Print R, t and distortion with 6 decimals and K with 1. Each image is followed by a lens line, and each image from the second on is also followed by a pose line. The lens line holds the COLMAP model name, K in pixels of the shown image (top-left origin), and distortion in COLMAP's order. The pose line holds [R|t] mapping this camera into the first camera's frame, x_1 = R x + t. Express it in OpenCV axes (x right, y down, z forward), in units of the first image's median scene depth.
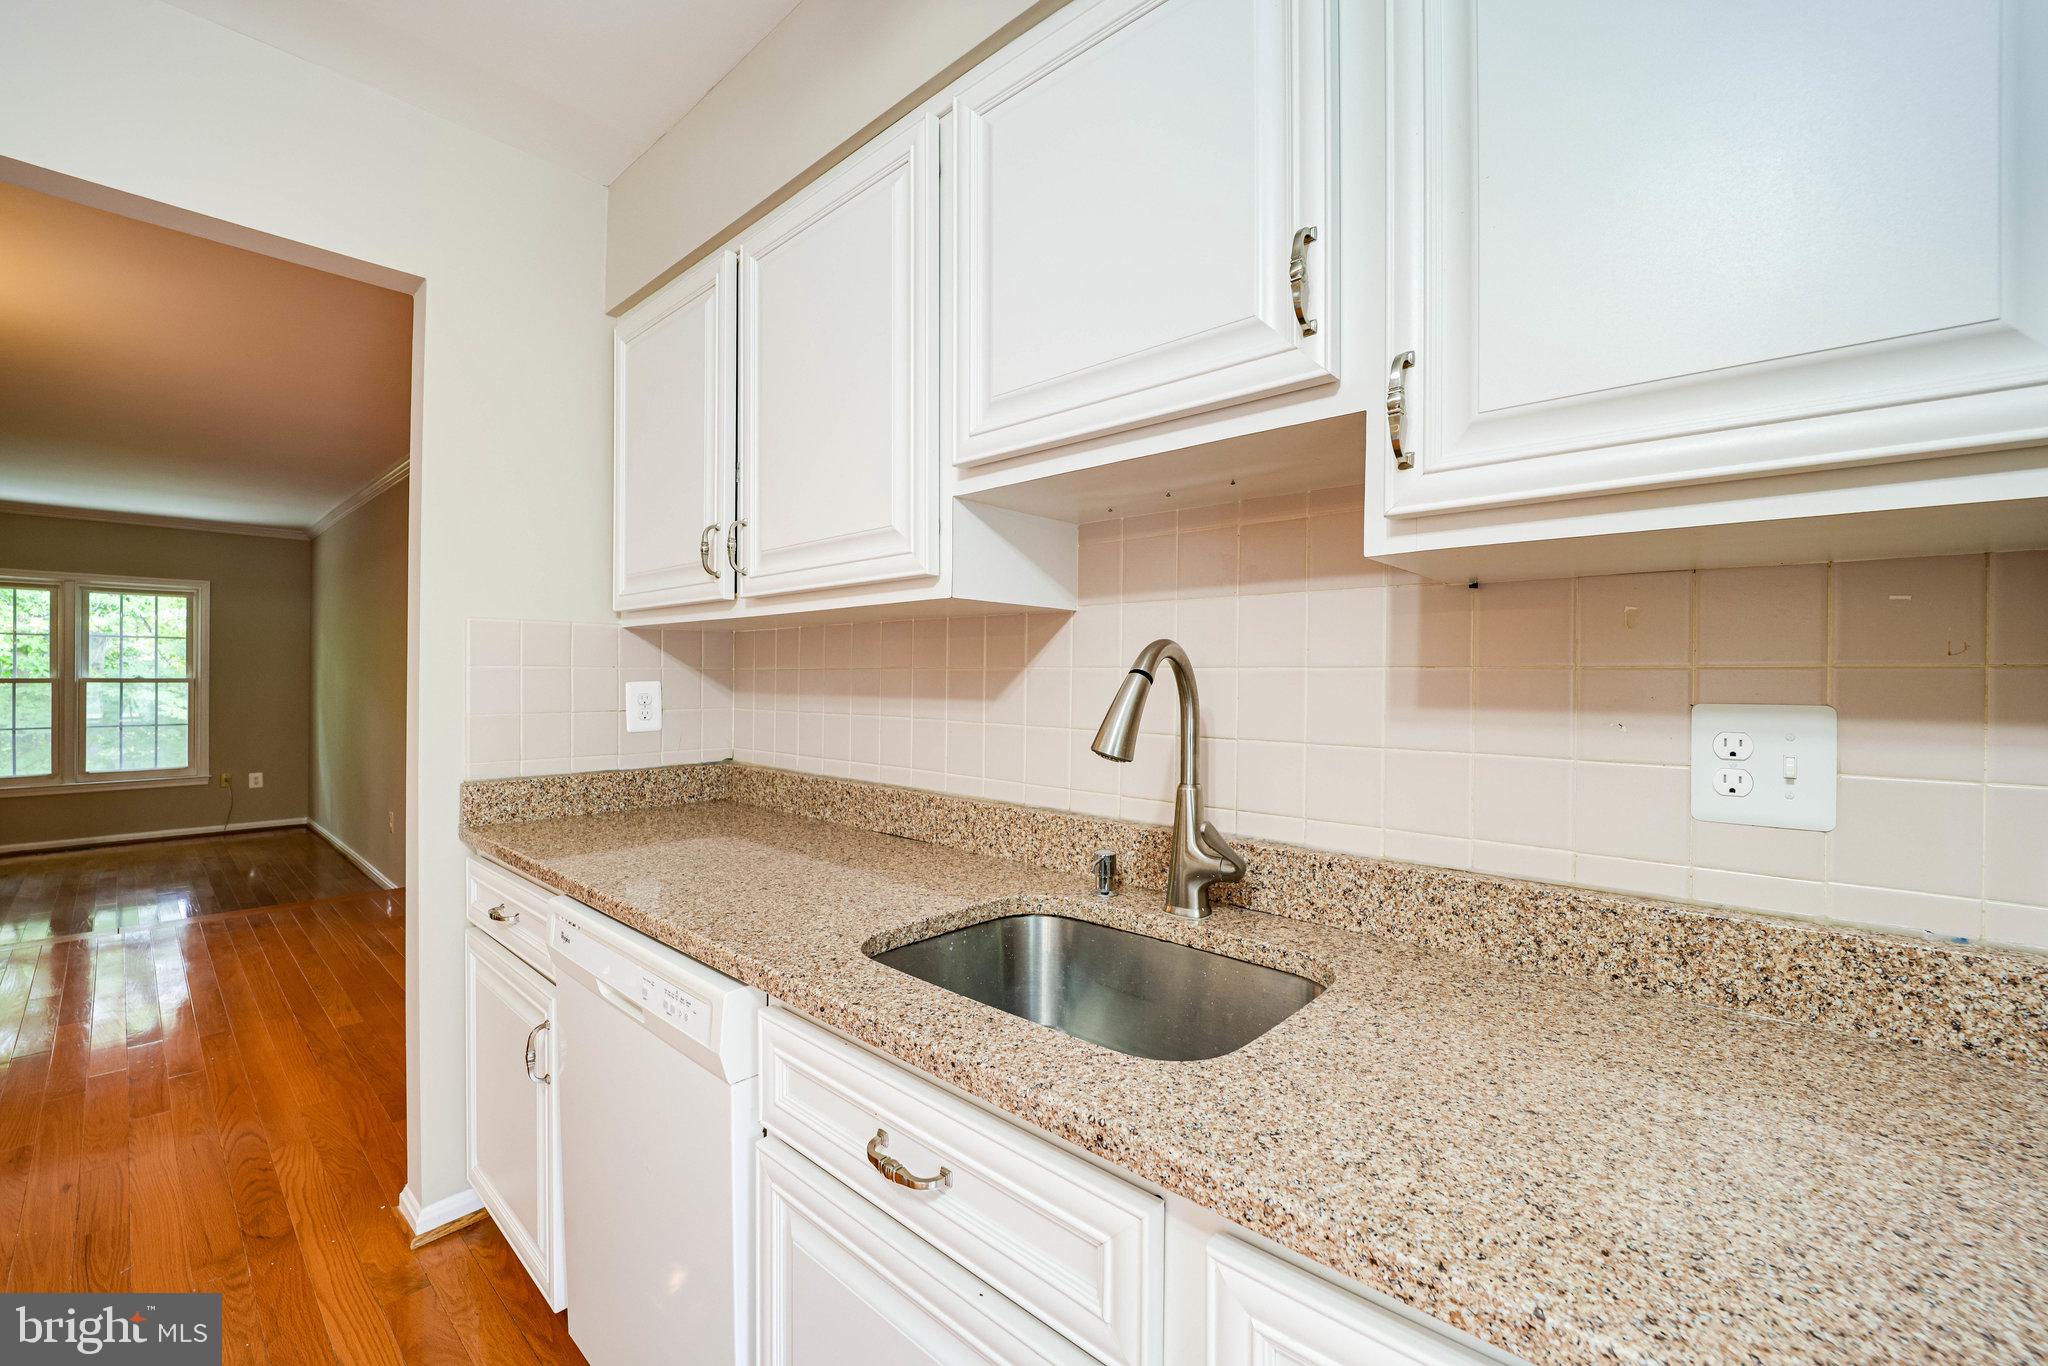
lens RADIAL K [[824.3, 0, 1028.2], [0, 824.3, 683.0], [0, 0, 1]] dist [-0.007765, -0.003461]
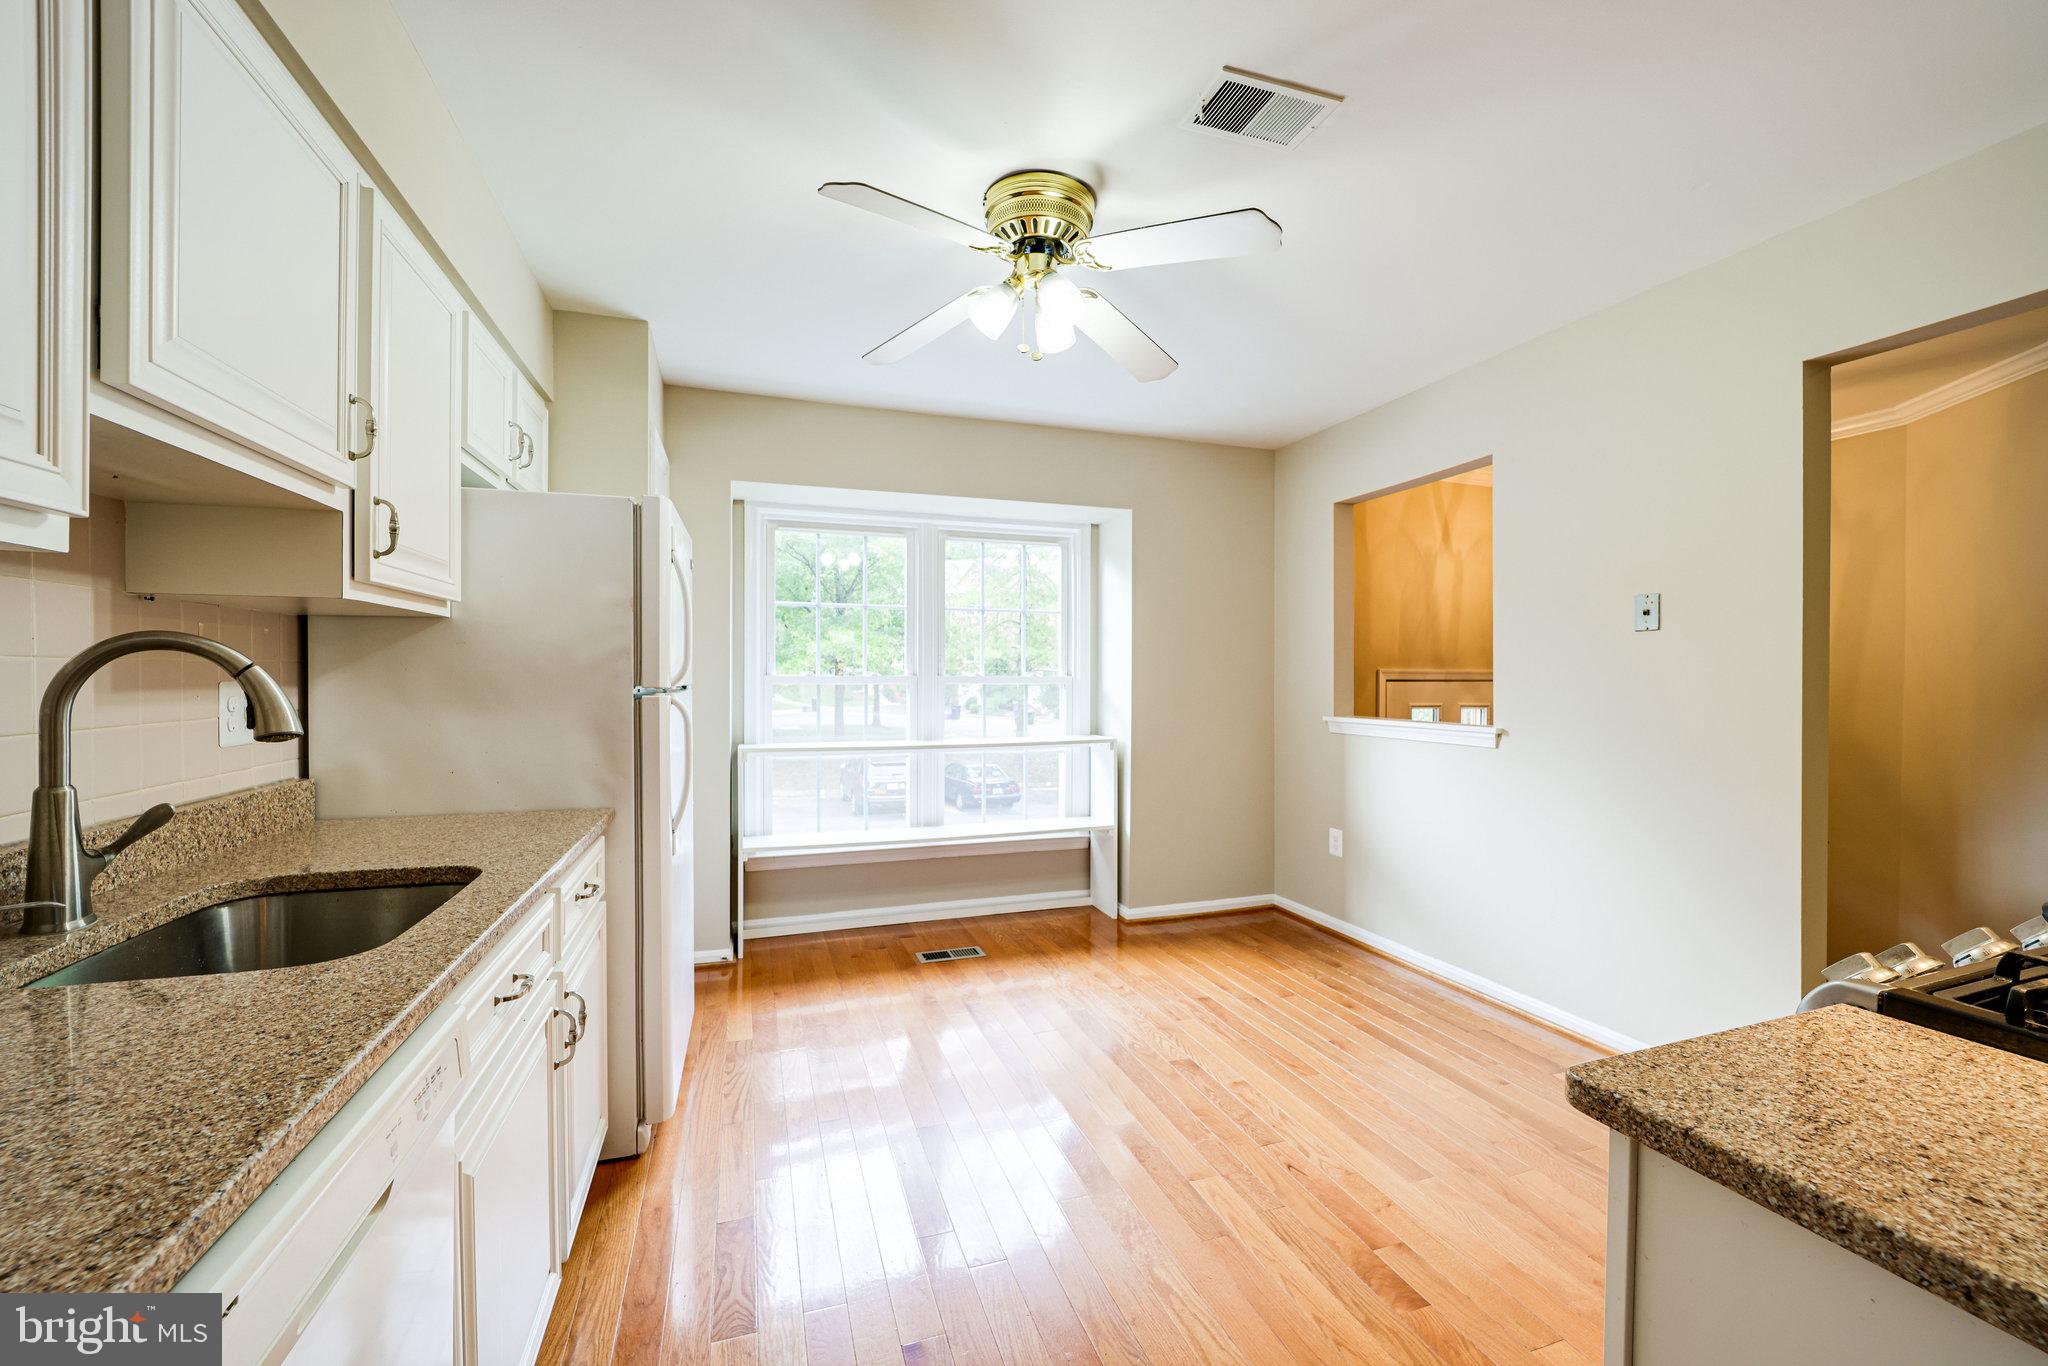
lens RADIAL K [[824.3, 0, 1028.5], [0, 824.3, 678.1], [0, 0, 1]] dist [-0.007765, -0.003461]
pose [[-0.871766, -0.013977, 0.489723, -0.643284], [-0.007629, 0.999859, 0.014958, -0.009159], [-0.489863, 0.009304, -0.871750, 0.692284]]
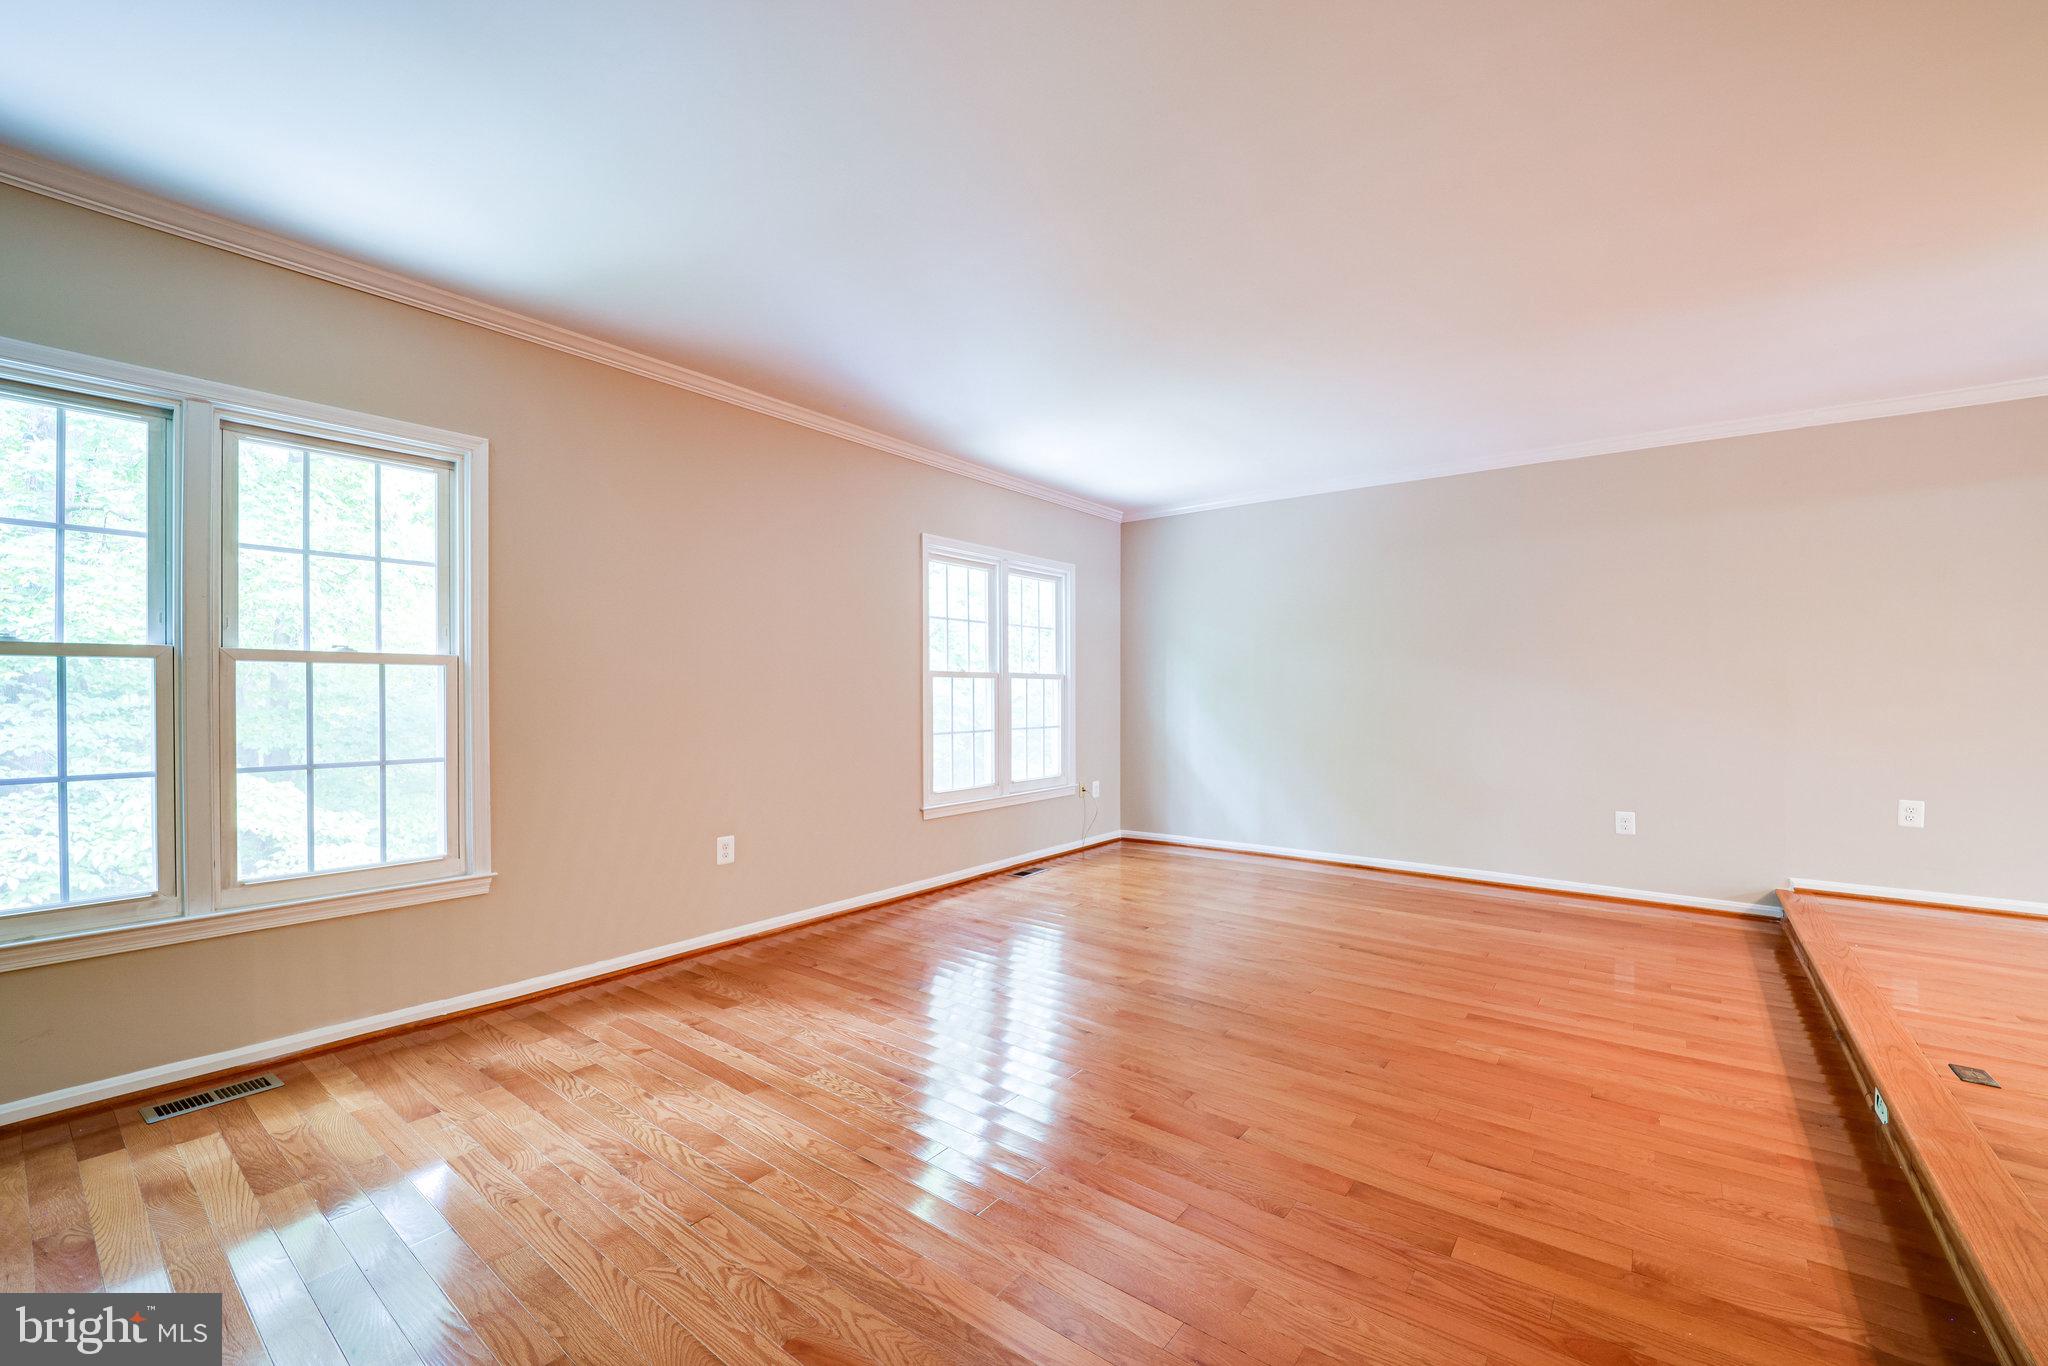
lens RADIAL K [[824.3, 0, 1009.6], [0, 824.3, 713.5], [0, 0, 1]] dist [-0.007765, -0.003461]
pose [[0.997528, -0.012143, 0.069219, -3.694686], [0.010862, 0.999763, 0.018847, 0.062431], [-0.069431, -0.018048, 0.997423, 0.363499]]
